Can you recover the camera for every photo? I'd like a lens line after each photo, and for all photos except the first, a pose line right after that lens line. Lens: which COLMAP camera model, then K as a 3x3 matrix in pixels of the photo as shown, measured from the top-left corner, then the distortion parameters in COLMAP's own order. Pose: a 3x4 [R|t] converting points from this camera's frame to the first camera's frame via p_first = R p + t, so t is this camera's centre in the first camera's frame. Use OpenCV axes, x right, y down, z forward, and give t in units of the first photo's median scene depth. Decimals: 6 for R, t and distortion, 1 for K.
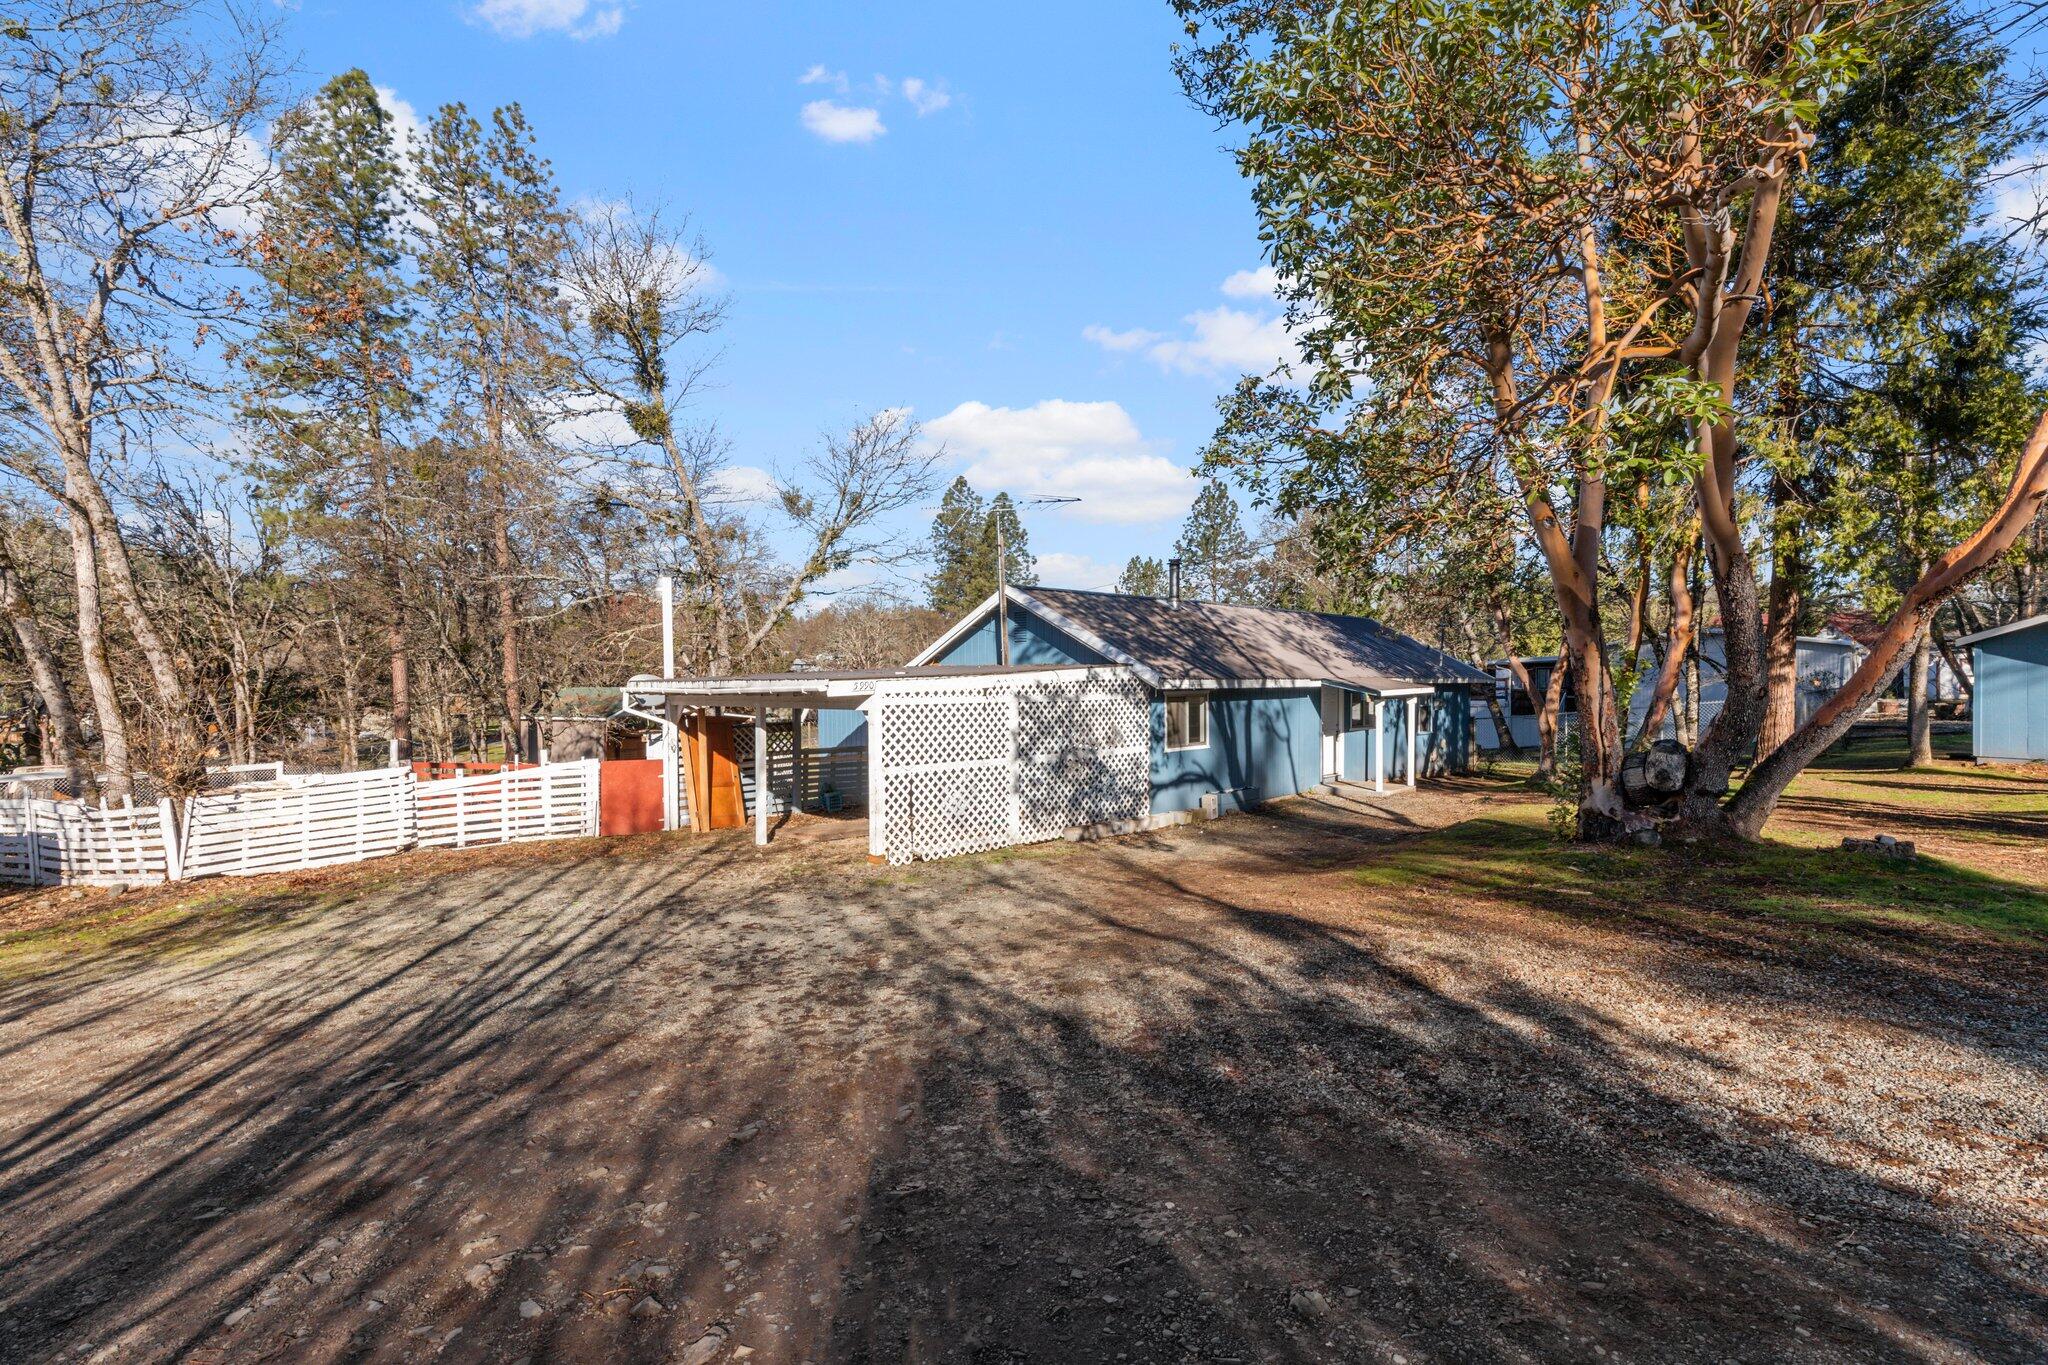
lens RADIAL K [[914.6, 0, 1021.7], [0, 914.6, 677.8], [0, 0, 1]] dist [0.011704, -0.002647]
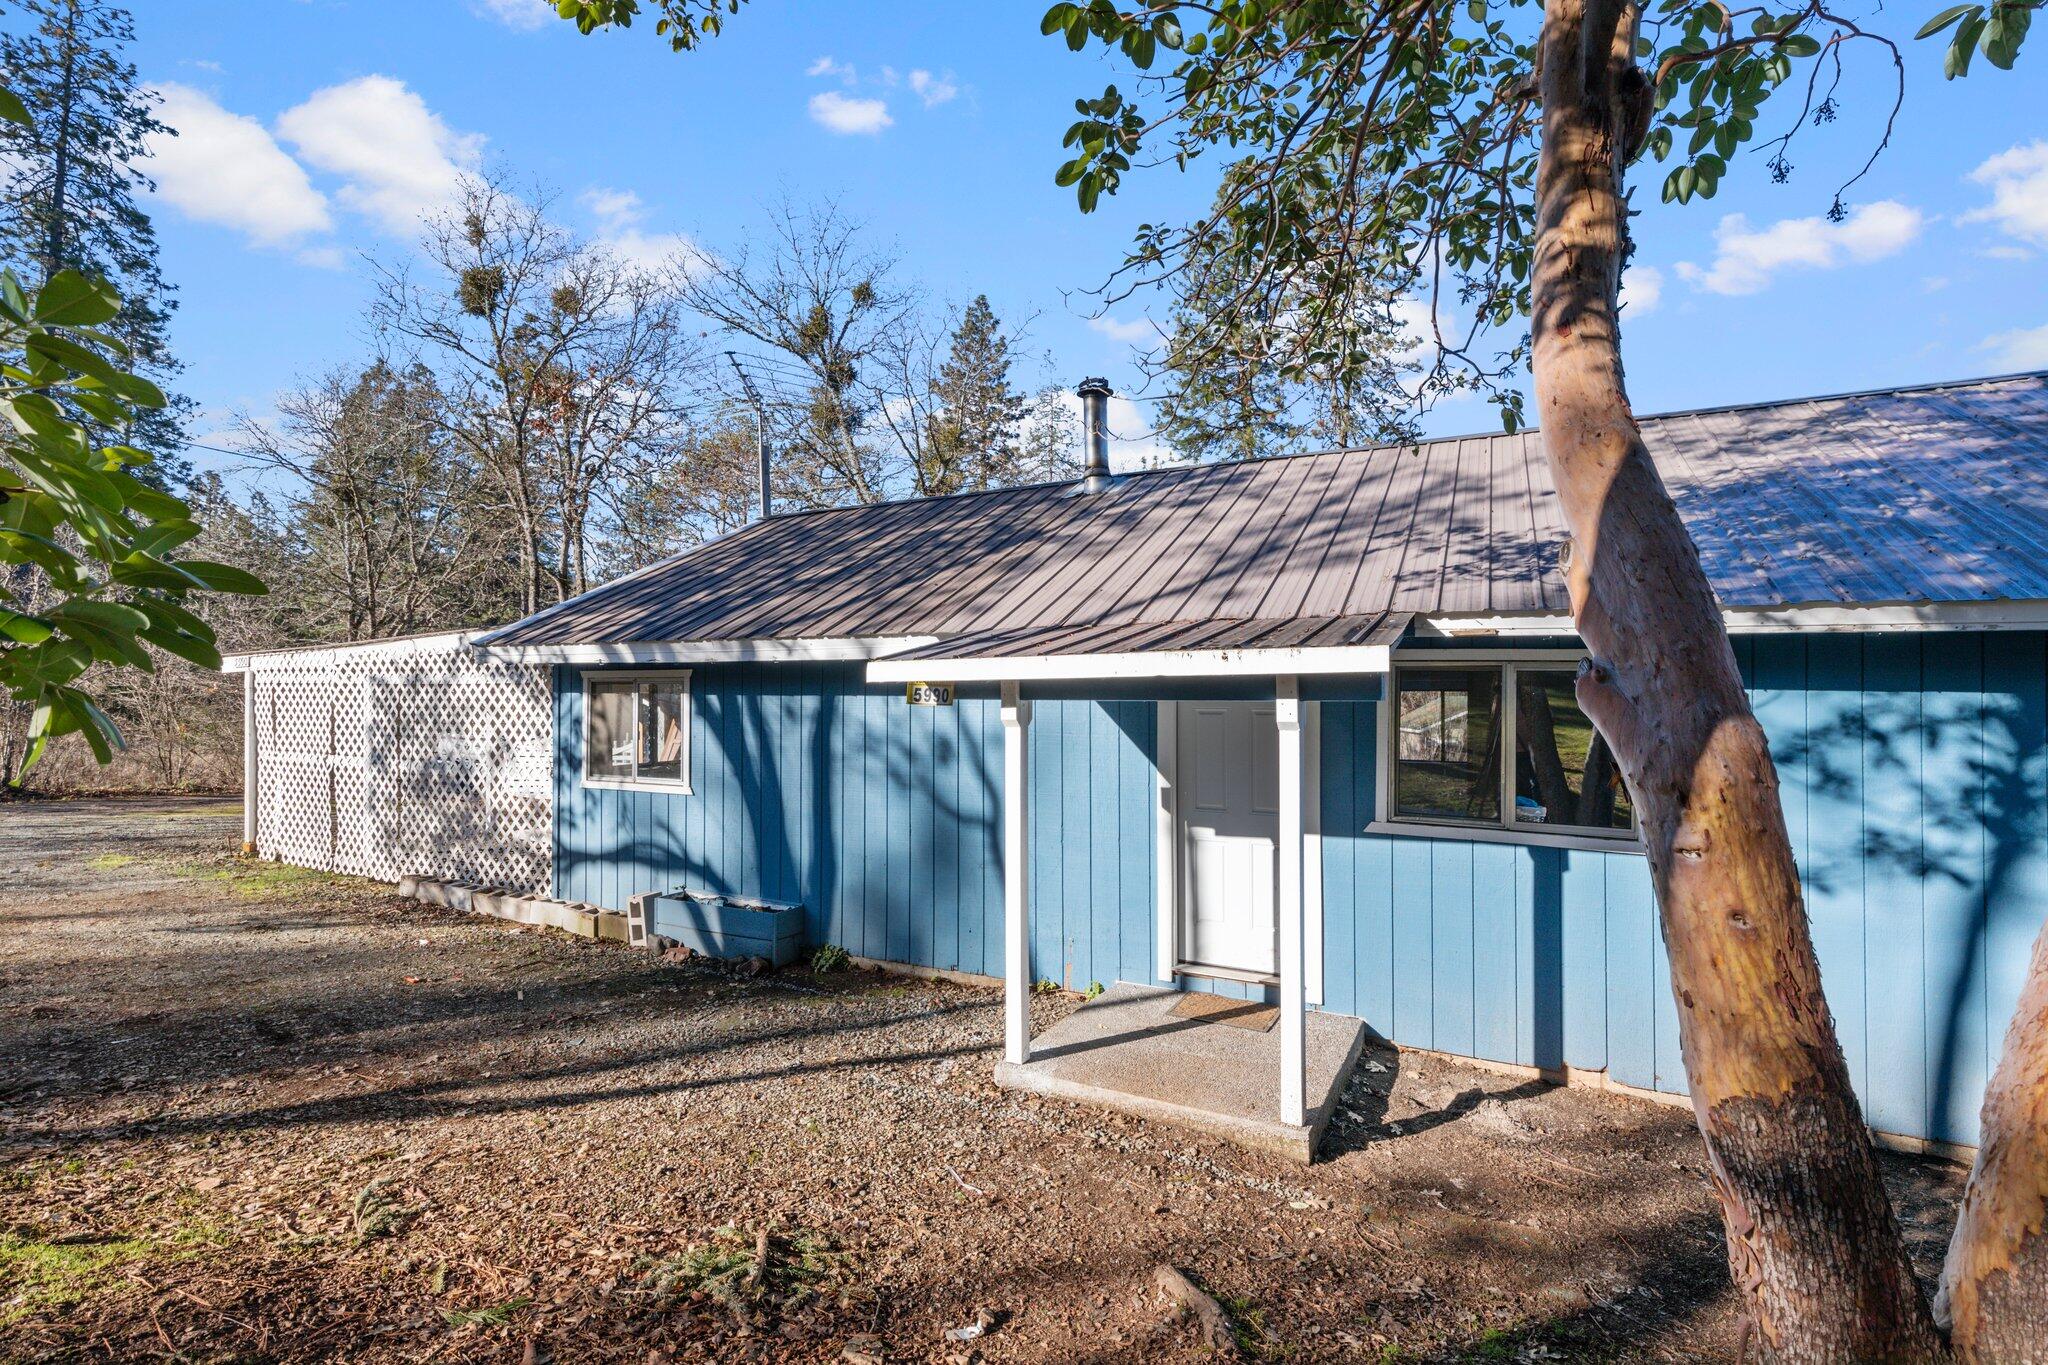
lens RADIAL K [[914.6, 0, 1028.8], [0, 914.6, 691.5], [0, 0, 1]] dist [0.011704, -0.002647]
pose [[0.334058, 0.001332, -0.942552, 0.718171], [-0.008727, 0.999961, -0.001680, 0.023902], [0.942512, 0.008787, 0.334056, 1.050080]]
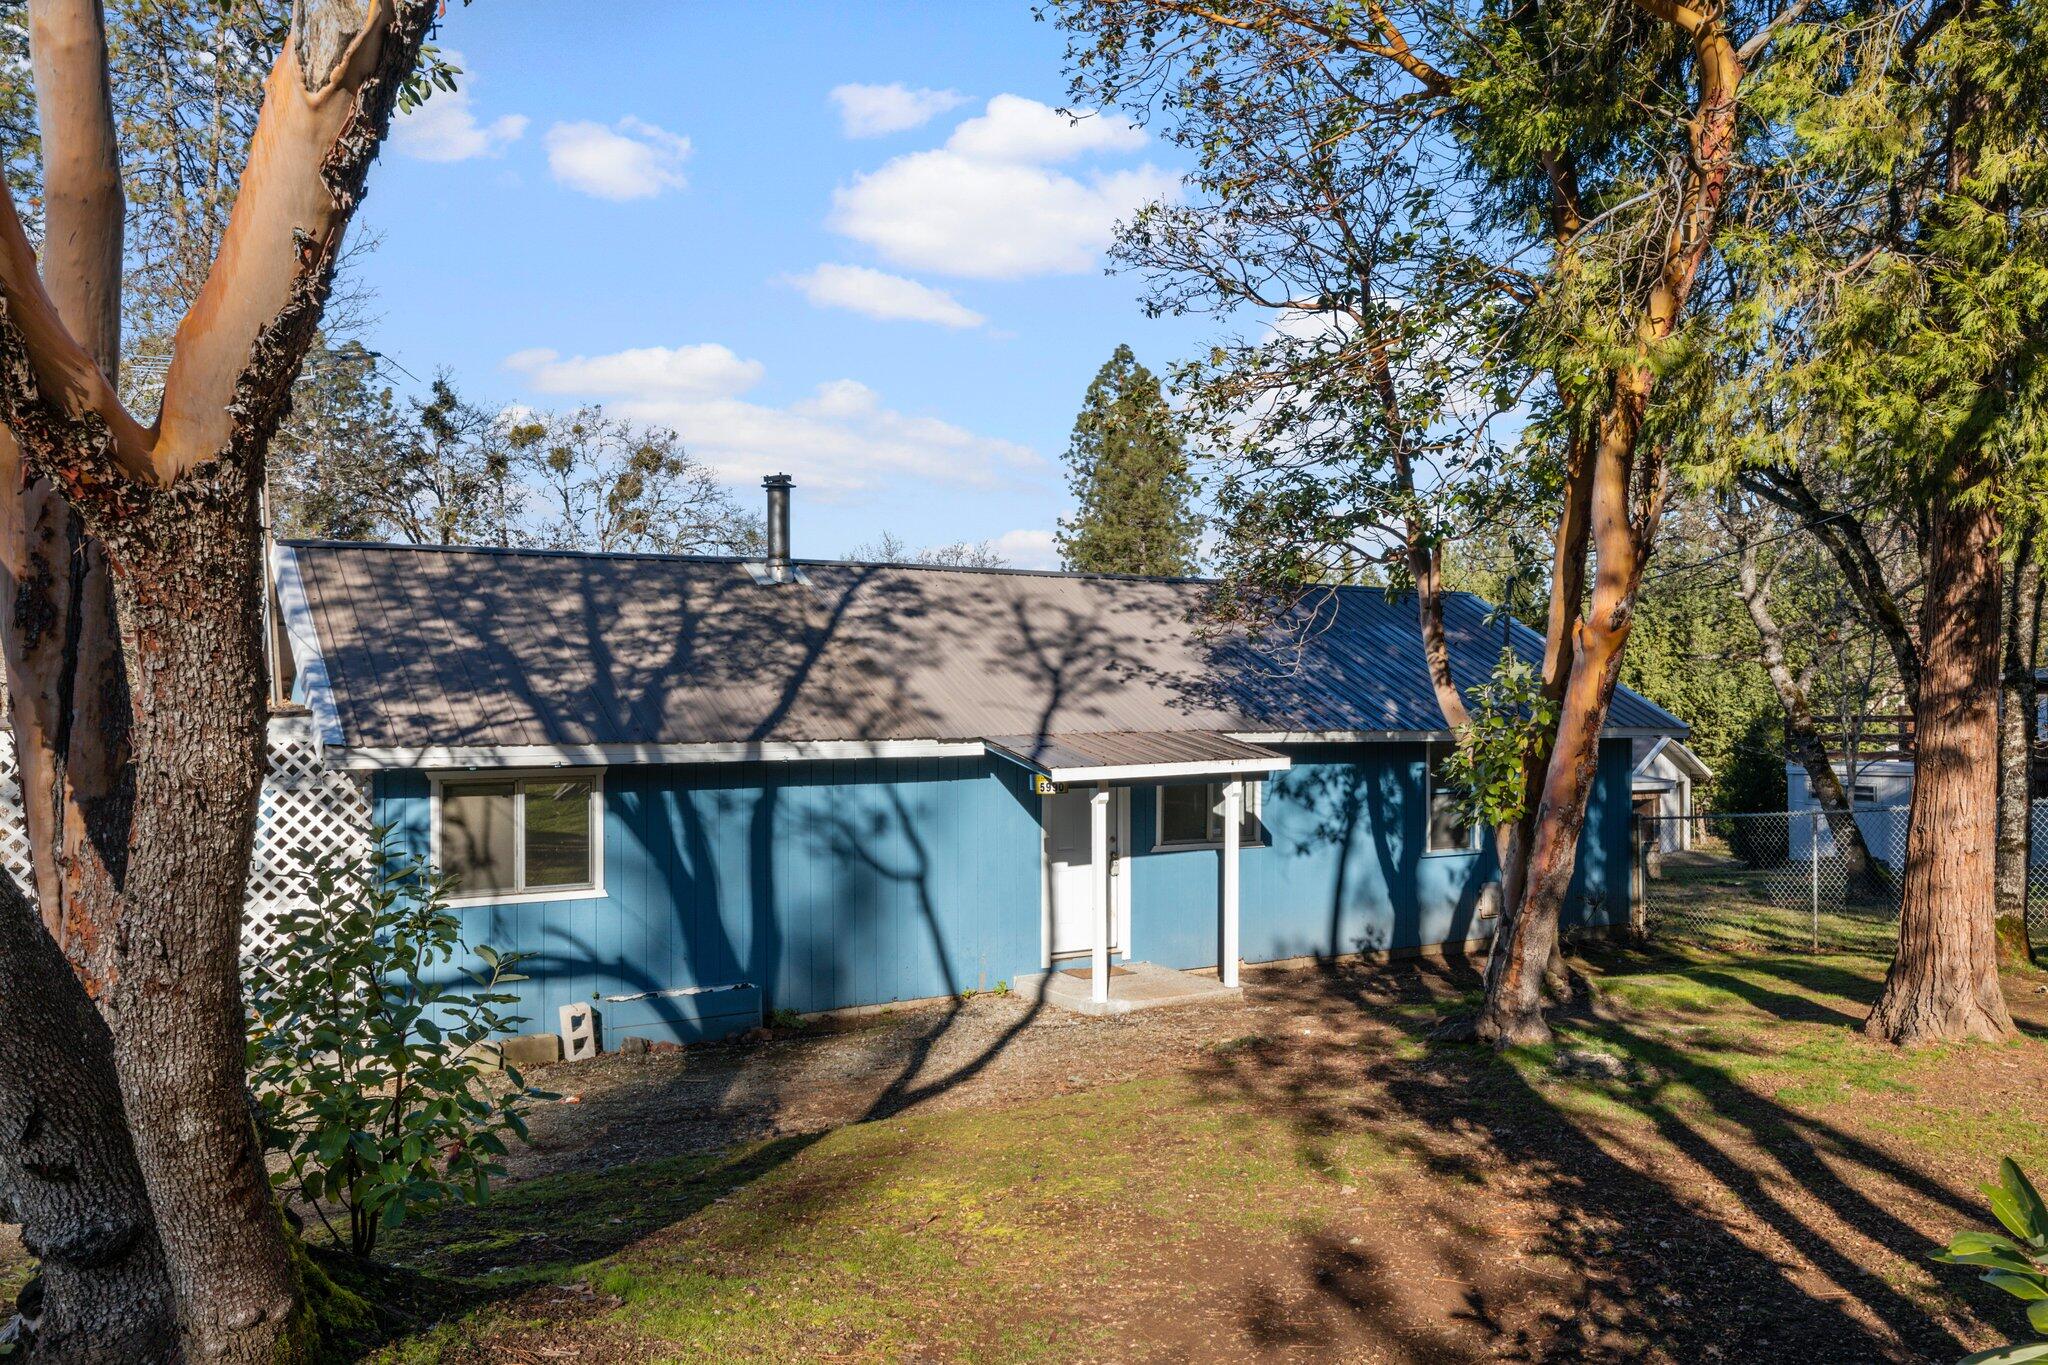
lens RADIAL K [[1559.7, 0, 1043.8], [0, 1559.7, 674.3], [0, 0, 1]] dist [-0.025270, 0.003565]
pose [[0.973654, -0.002399, -0.228017, 0.606266], [-0.000726, 0.999907, -0.013619, -0.022612], [0.228028, 0.013426, 0.973562, 0.333416]]
